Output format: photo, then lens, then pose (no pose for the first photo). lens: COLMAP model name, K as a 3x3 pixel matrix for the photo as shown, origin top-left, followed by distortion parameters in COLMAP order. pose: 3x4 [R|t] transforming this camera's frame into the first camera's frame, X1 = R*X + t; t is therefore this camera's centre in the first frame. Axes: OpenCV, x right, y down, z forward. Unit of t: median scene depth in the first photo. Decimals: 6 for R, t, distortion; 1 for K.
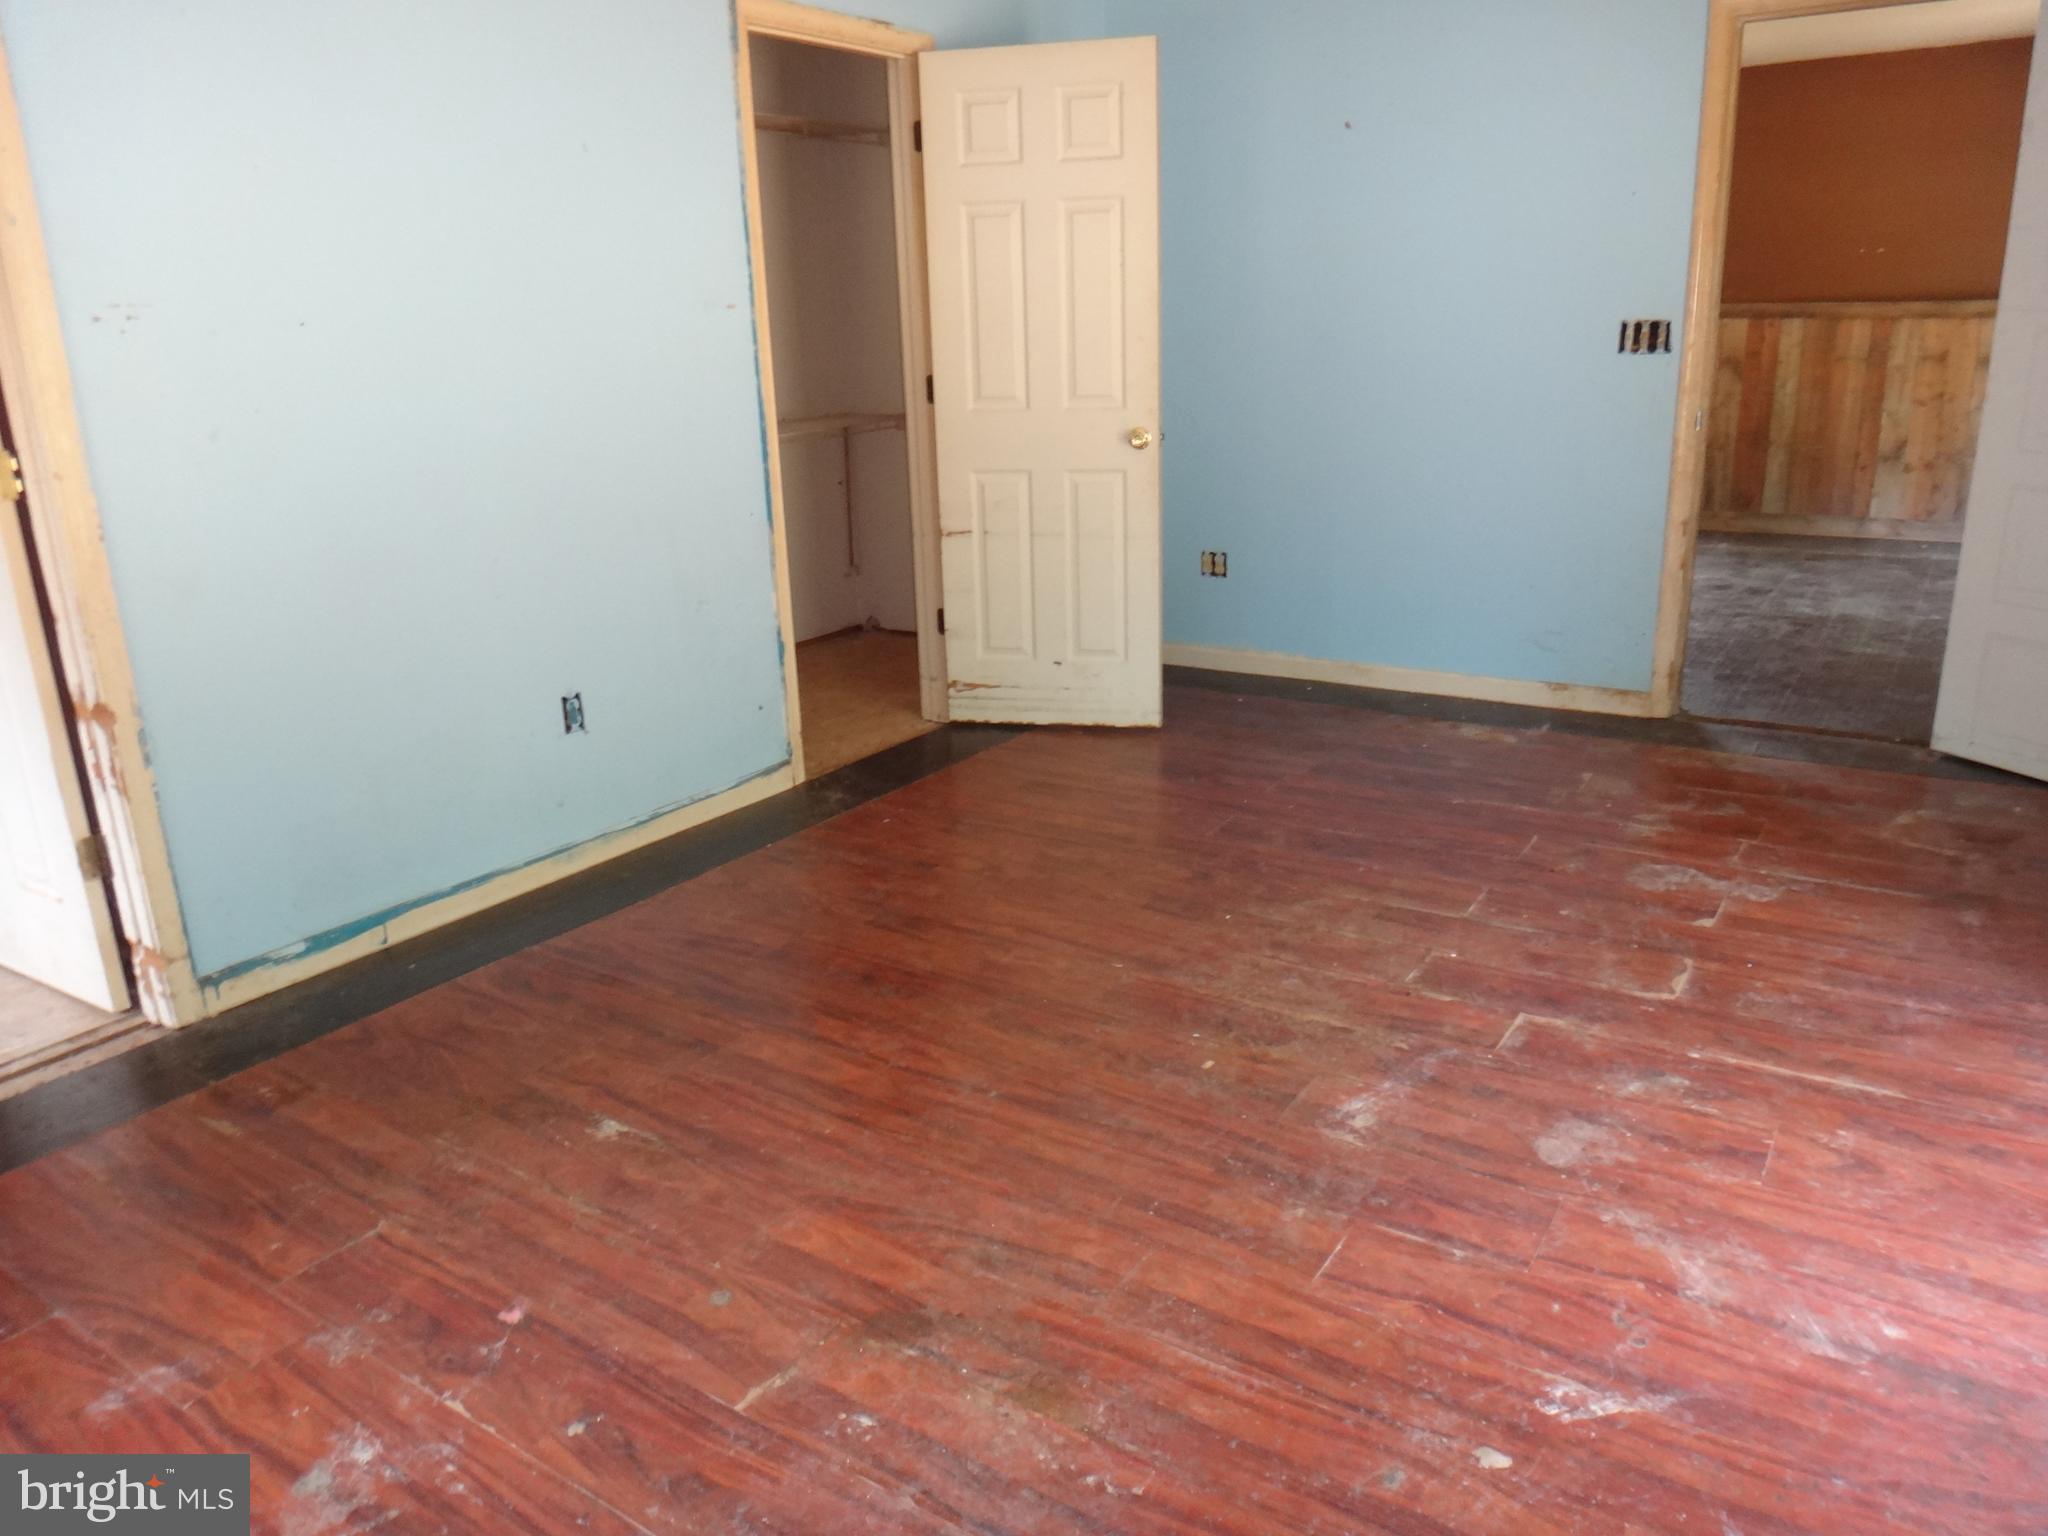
lens RADIAL K [[1409.9, 0, 1024.0], [0, 1409.9, 768.0], [0, 0, 1]] dist [-0.044182, -0.004286]
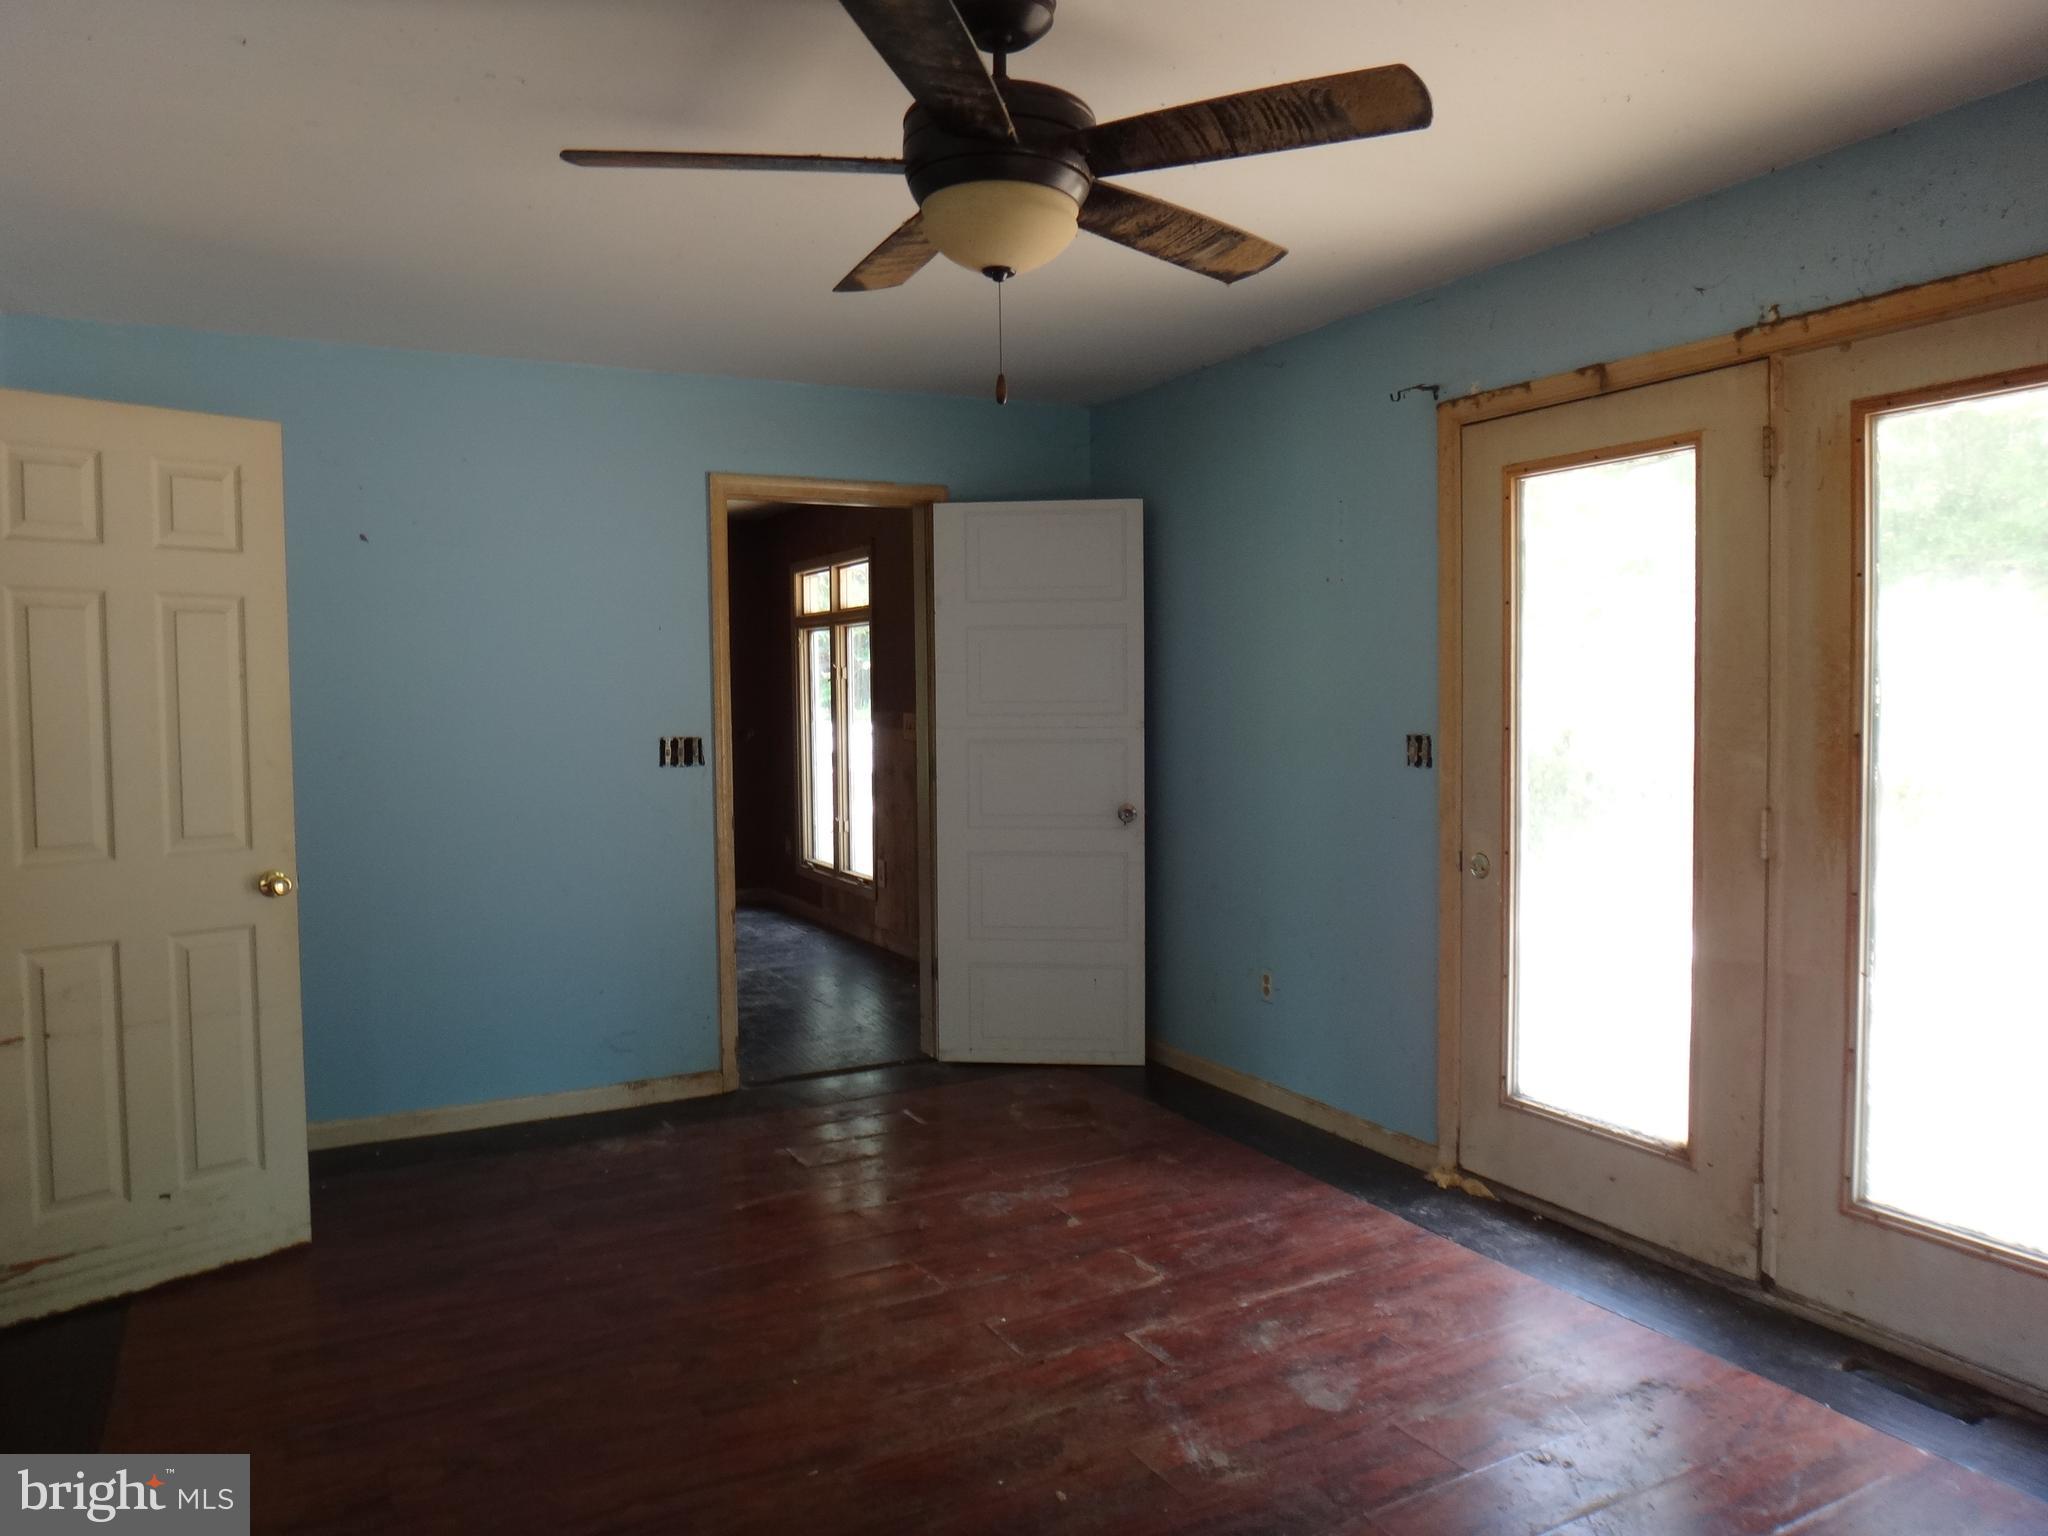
lens RADIAL K [[1409.9, 0, 1024.0], [0, 1409.9, 768.0], [0, 0, 1]] dist [-0.044182, -0.004286]
pose [[0.471299, -0.017976, 0.881790, -0.582815], [0.260097, 0.958161, -0.119484, -0.129358], [-0.842750, 0.285663, 0.456256, 0.365248]]
